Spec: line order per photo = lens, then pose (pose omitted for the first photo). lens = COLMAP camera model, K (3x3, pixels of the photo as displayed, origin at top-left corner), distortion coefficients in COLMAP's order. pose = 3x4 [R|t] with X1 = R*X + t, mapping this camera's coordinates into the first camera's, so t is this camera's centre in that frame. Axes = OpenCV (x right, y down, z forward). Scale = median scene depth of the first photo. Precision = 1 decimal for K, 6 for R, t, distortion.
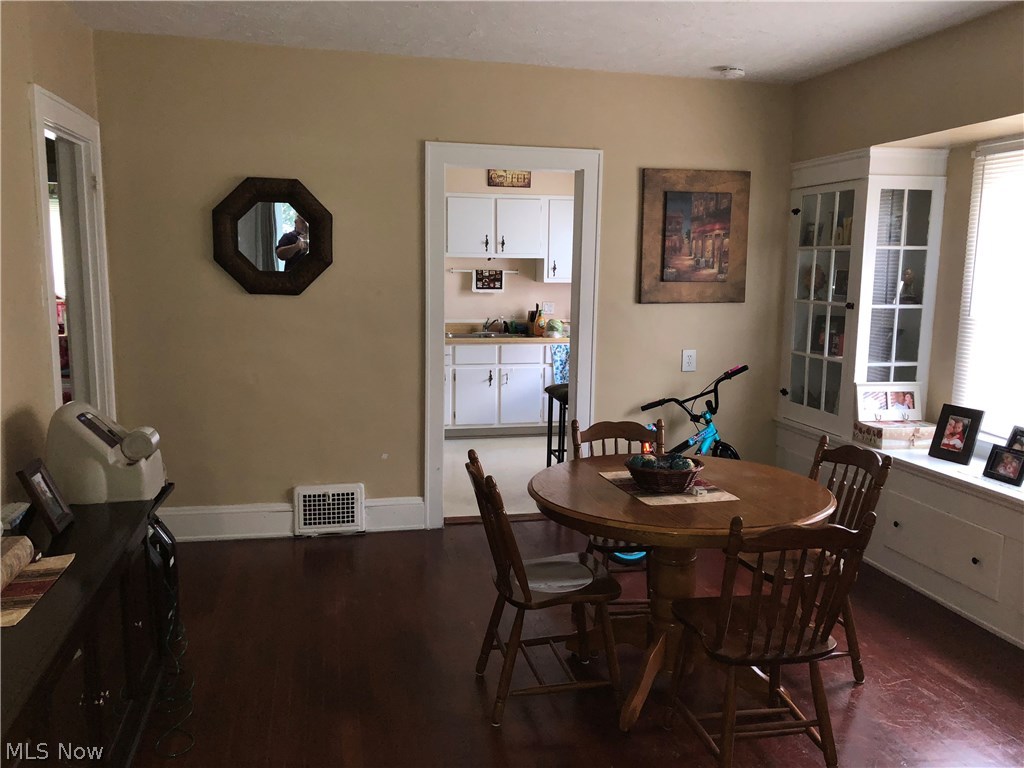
lens RADIAL K [[841.4, 0, 515.3], [0, 841.4, 389.6], [0, 0, 1]] dist [0.030889, -0.019651]
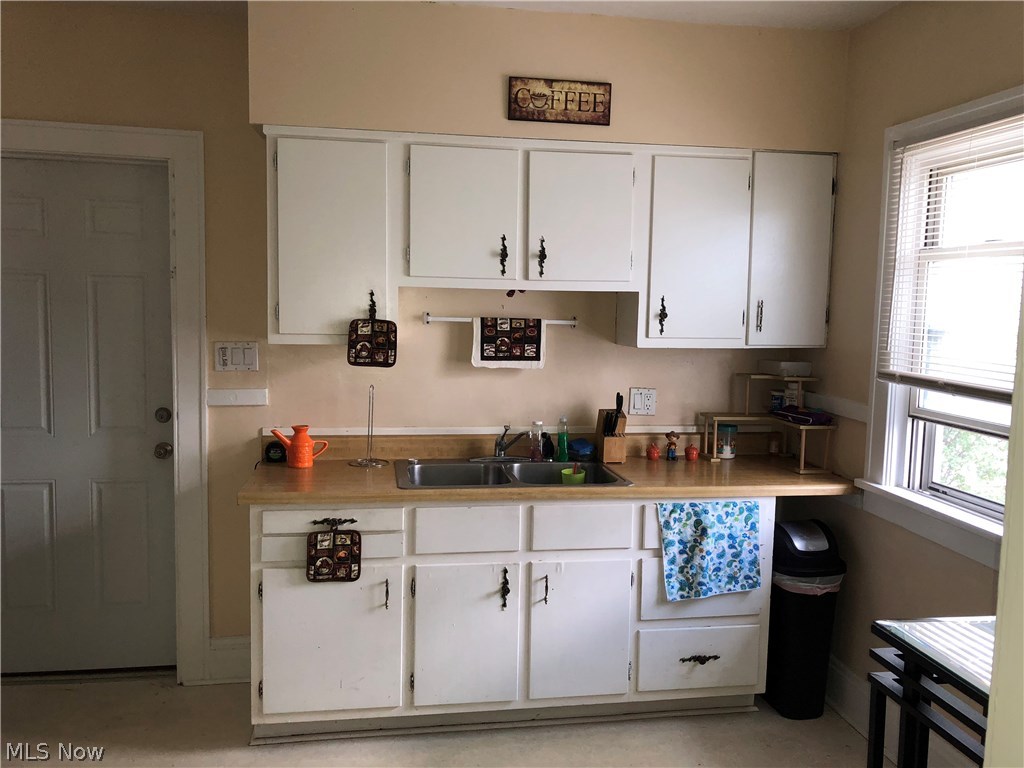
lens RADIAL K [[841.4, 0, 505.3], [0, 841.4, 379.5], [0, 0, 1]] dist [0.030889, -0.019651]
pose [[0.997400, 0.012876, -0.070902, -0.002315], [-0.017590, 0.997647, -0.066265, -0.082733], [0.069882, 0.067340, 0.995280, 0.578555]]
